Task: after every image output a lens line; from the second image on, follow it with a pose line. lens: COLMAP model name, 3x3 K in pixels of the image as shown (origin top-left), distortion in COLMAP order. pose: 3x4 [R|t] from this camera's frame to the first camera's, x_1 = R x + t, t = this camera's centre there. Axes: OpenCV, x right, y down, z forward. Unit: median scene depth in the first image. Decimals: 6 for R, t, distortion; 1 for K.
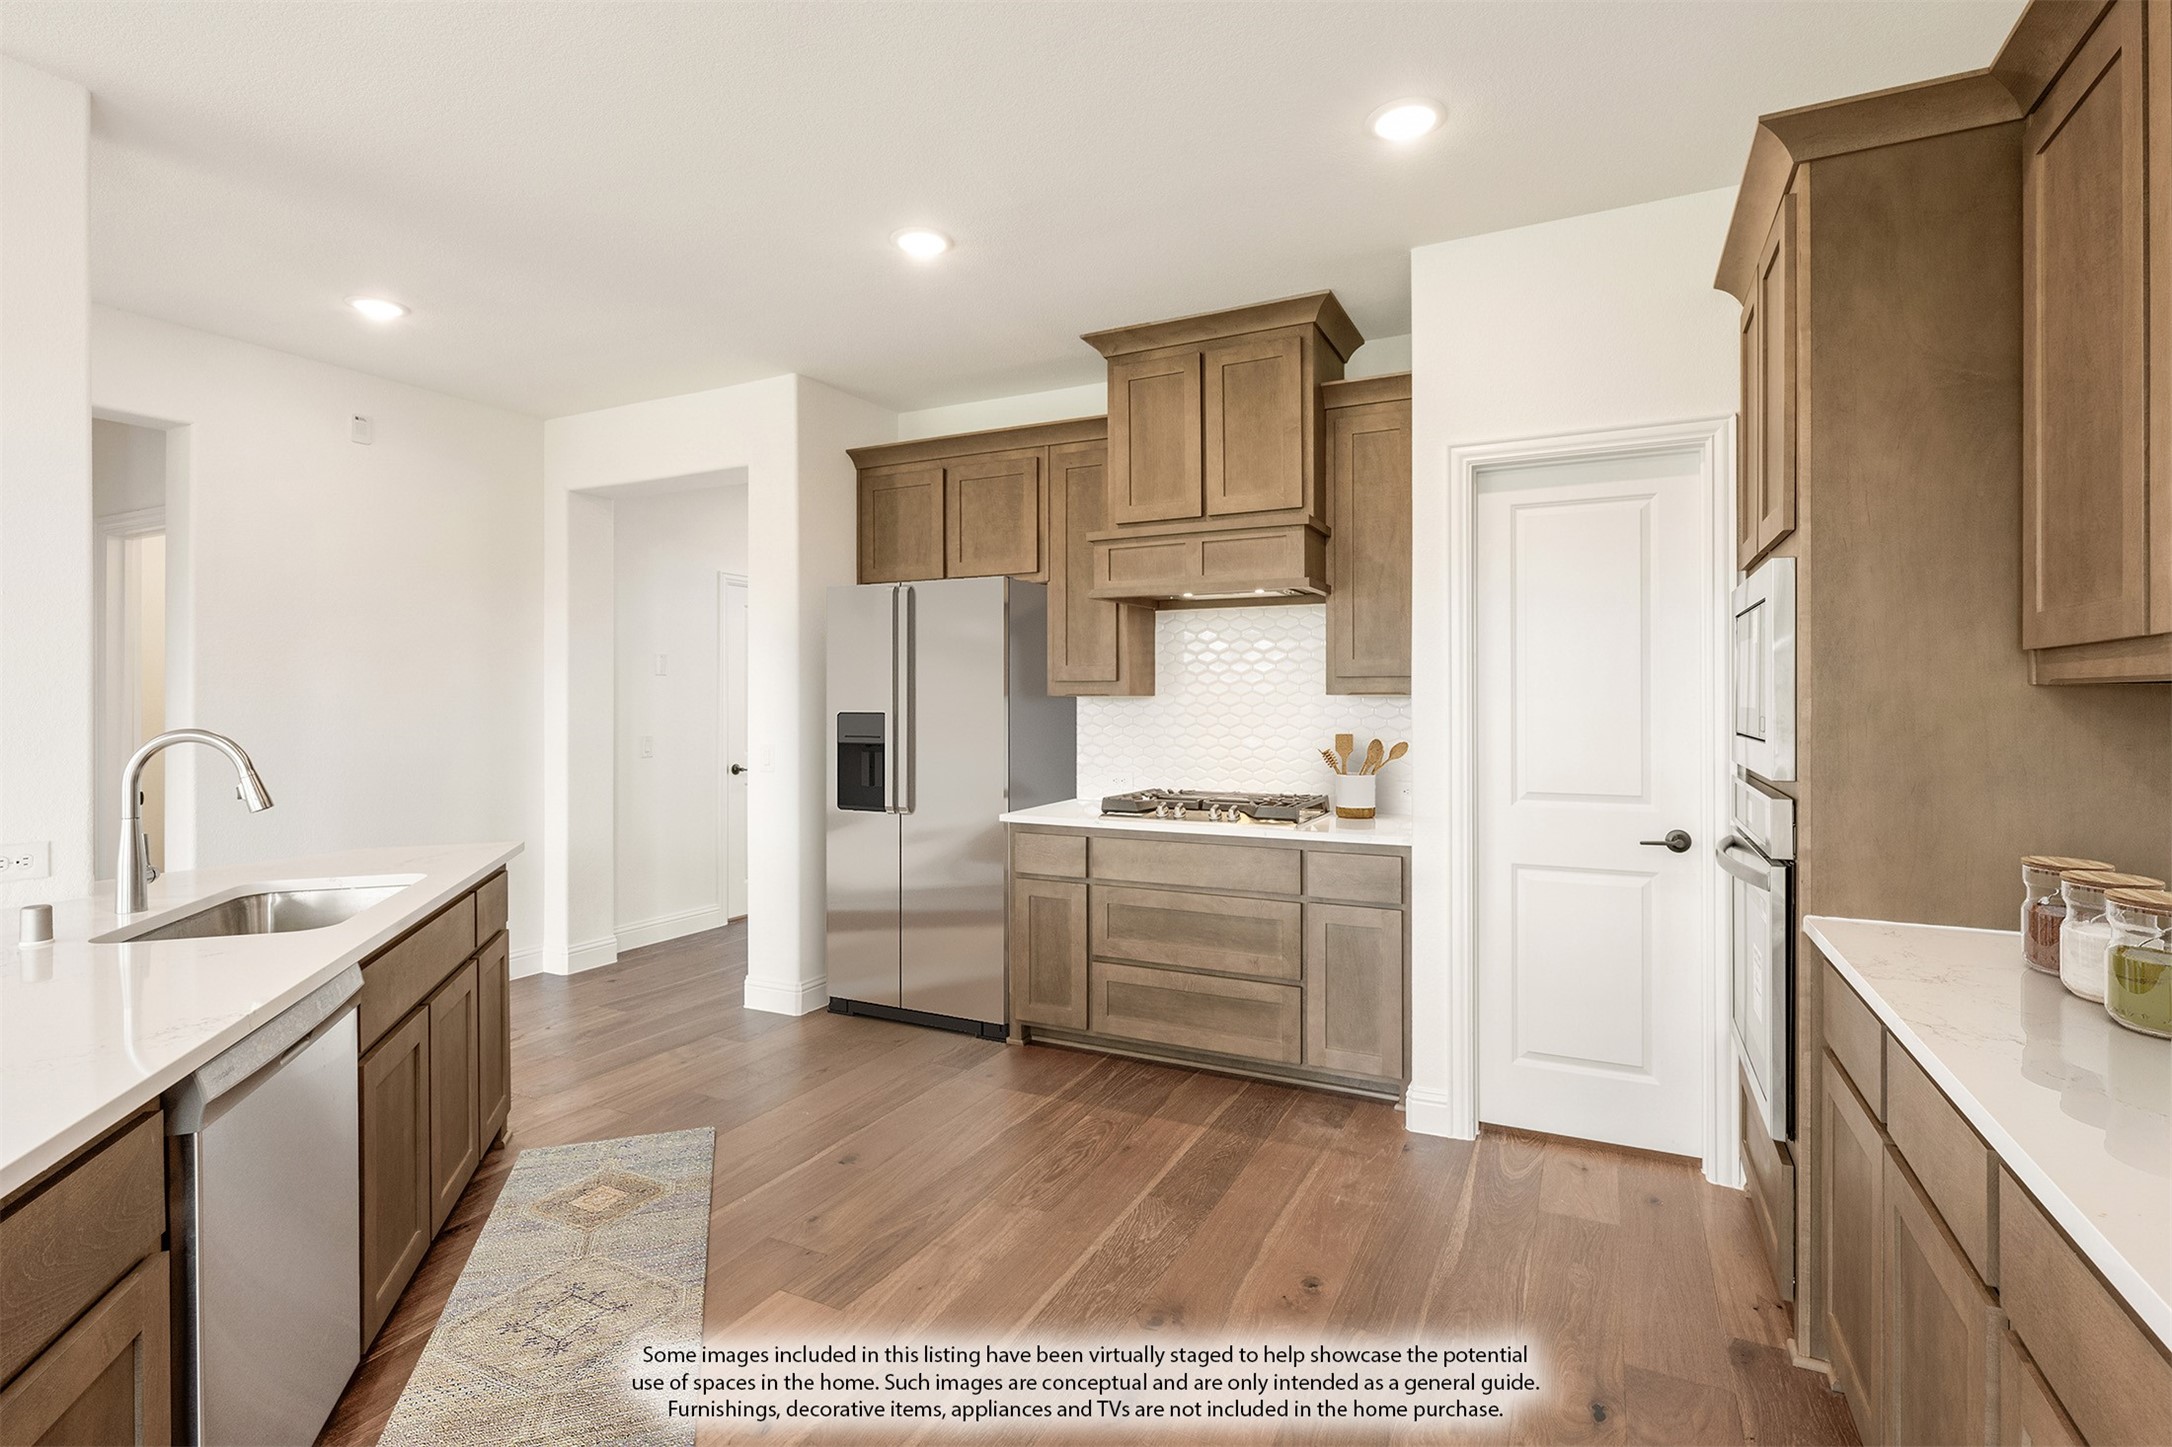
lens RADIAL K [[1012.4, 0, 1087.5], [0, 1012.4, 701.5], [0, 0, 1]] dist [0.001703, 0.000424]
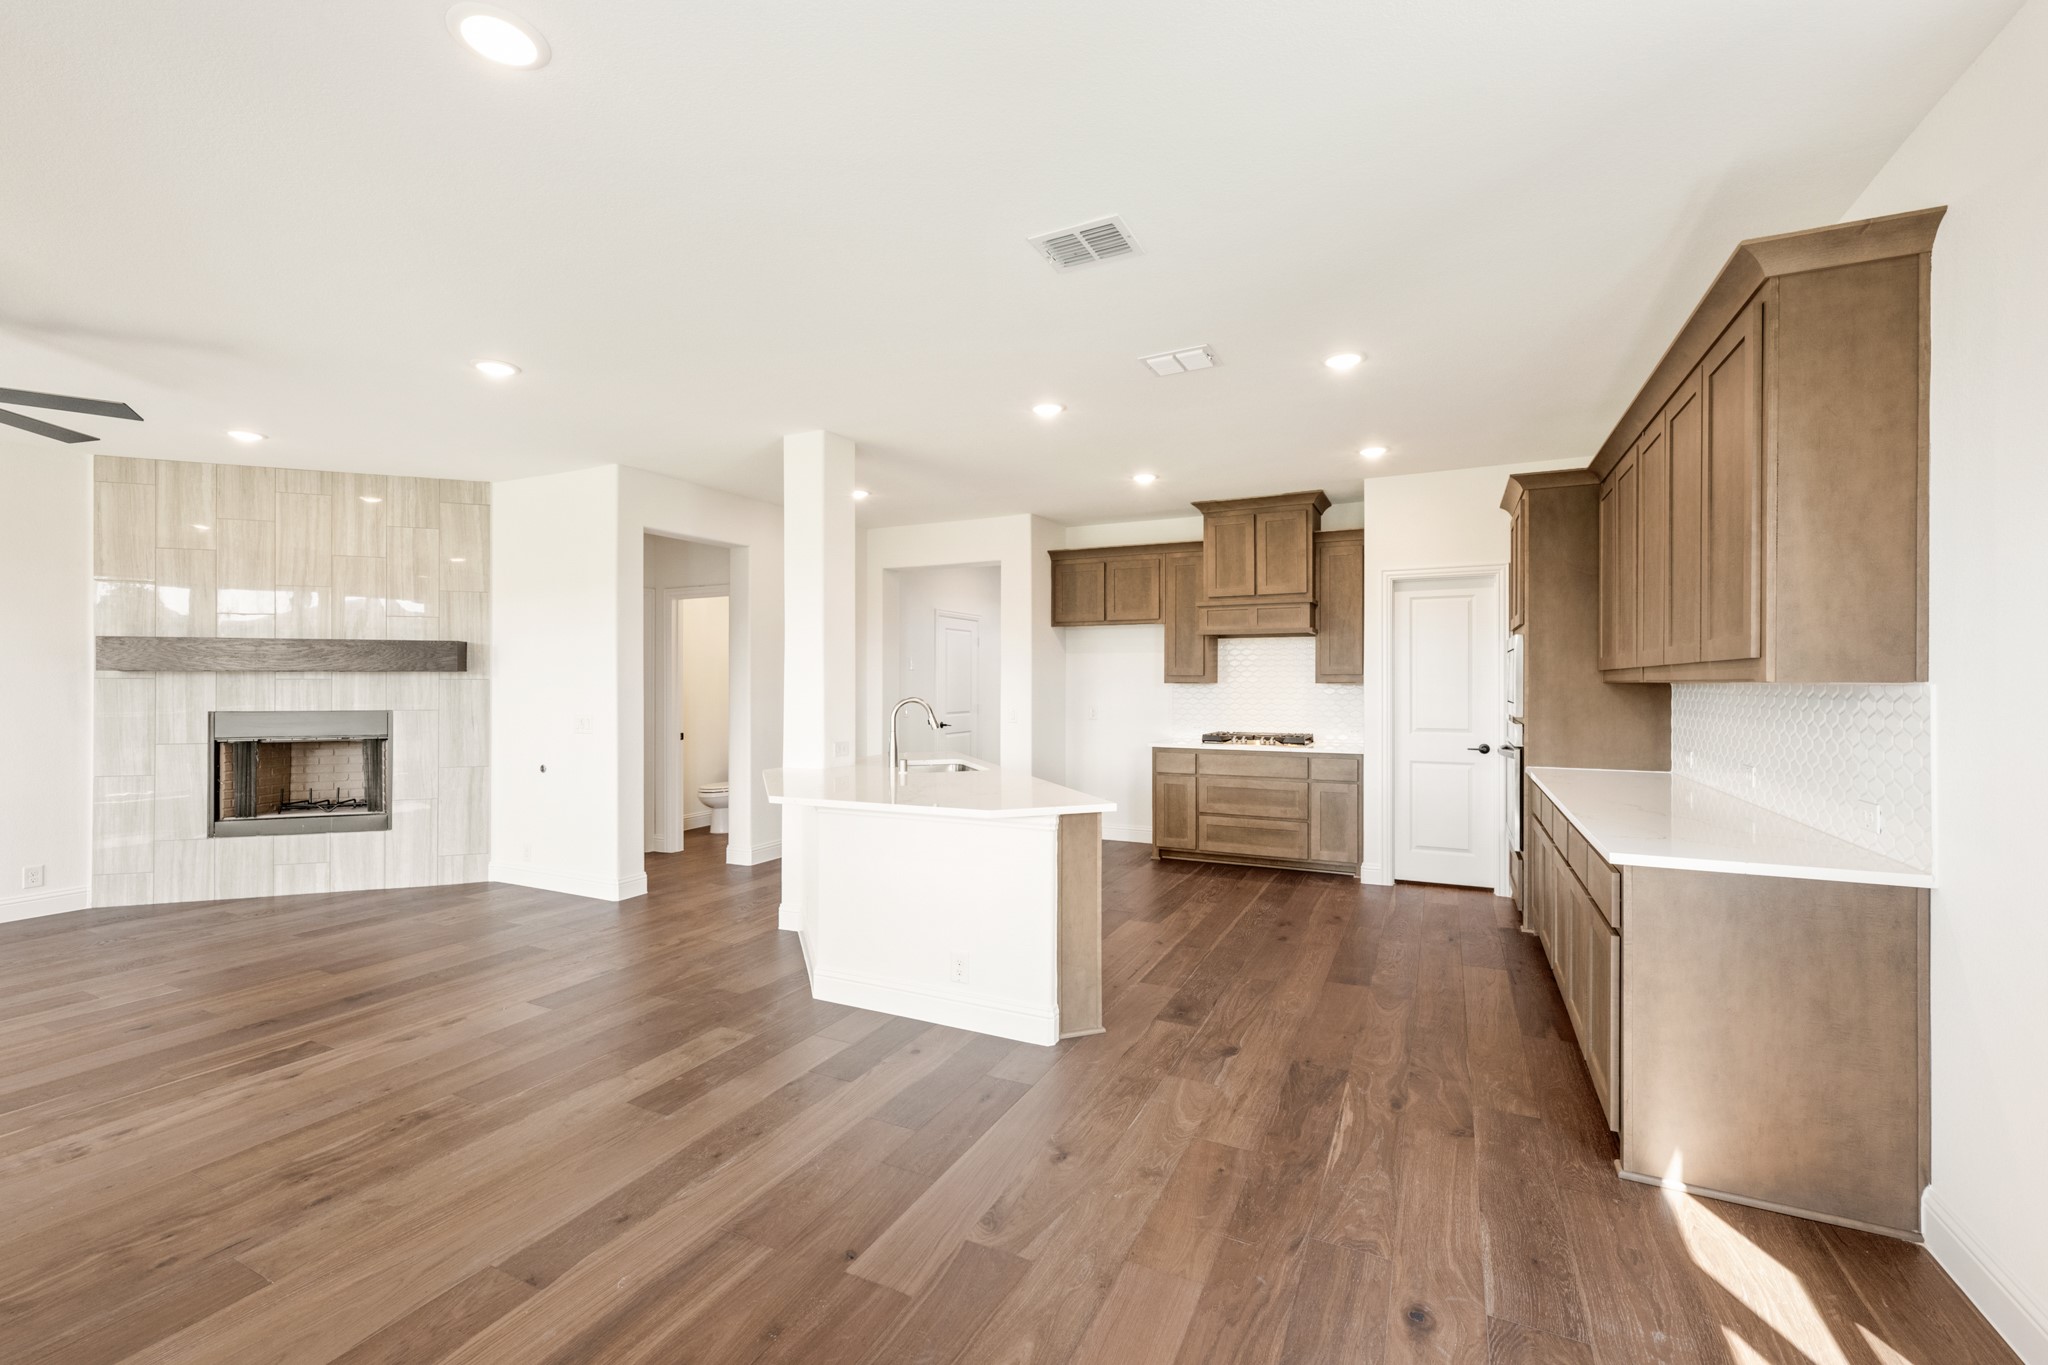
lens RADIAL K [[842.8, 0, 1027.5], [0, 842.8, 682.3], [0, 0, 1]] dist [-0.001207, -0.000183]
pose [[0.999933, 0.001386, 0.011458, -0.388436], [-0.001390, 0.999999, 0.000371, -0.008695], [-0.011458, -0.000386, 0.999934, -0.735443]]
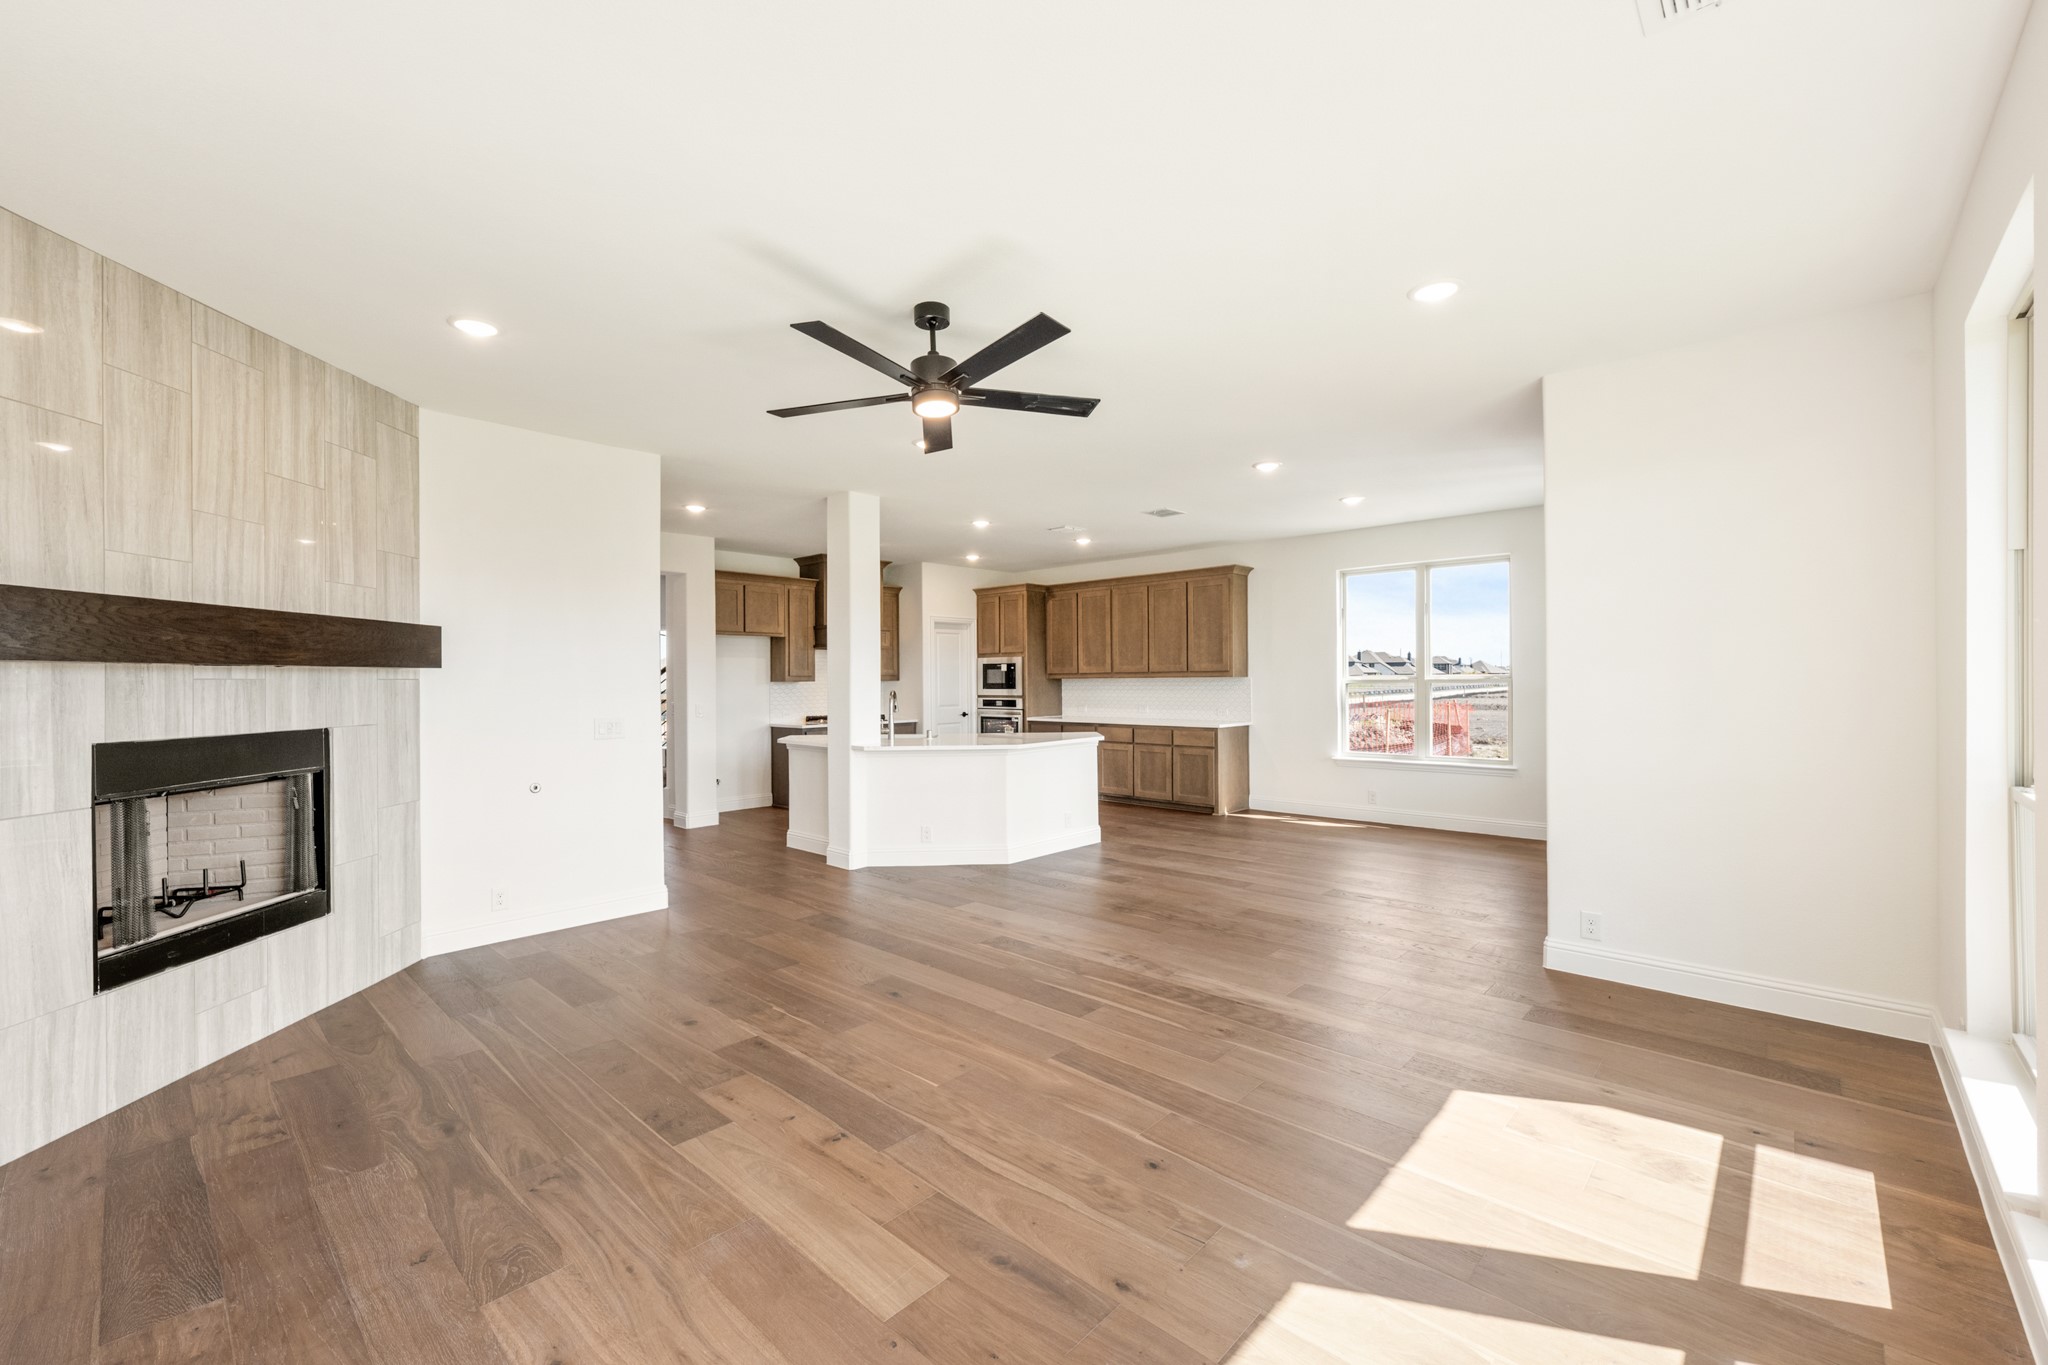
lens RADIAL K [[842.8, 0, 1021.0], [0, 842.8, 681.9], [0, 0, 1]] dist [-0.001207, -0.000183]
pose [[0.284216, -0.004311, 0.958751, -2.339398], [0.007276, 0.999971, 0.002339, -0.005217], [-0.958733, 0.006311, 0.284239, -0.223211]]
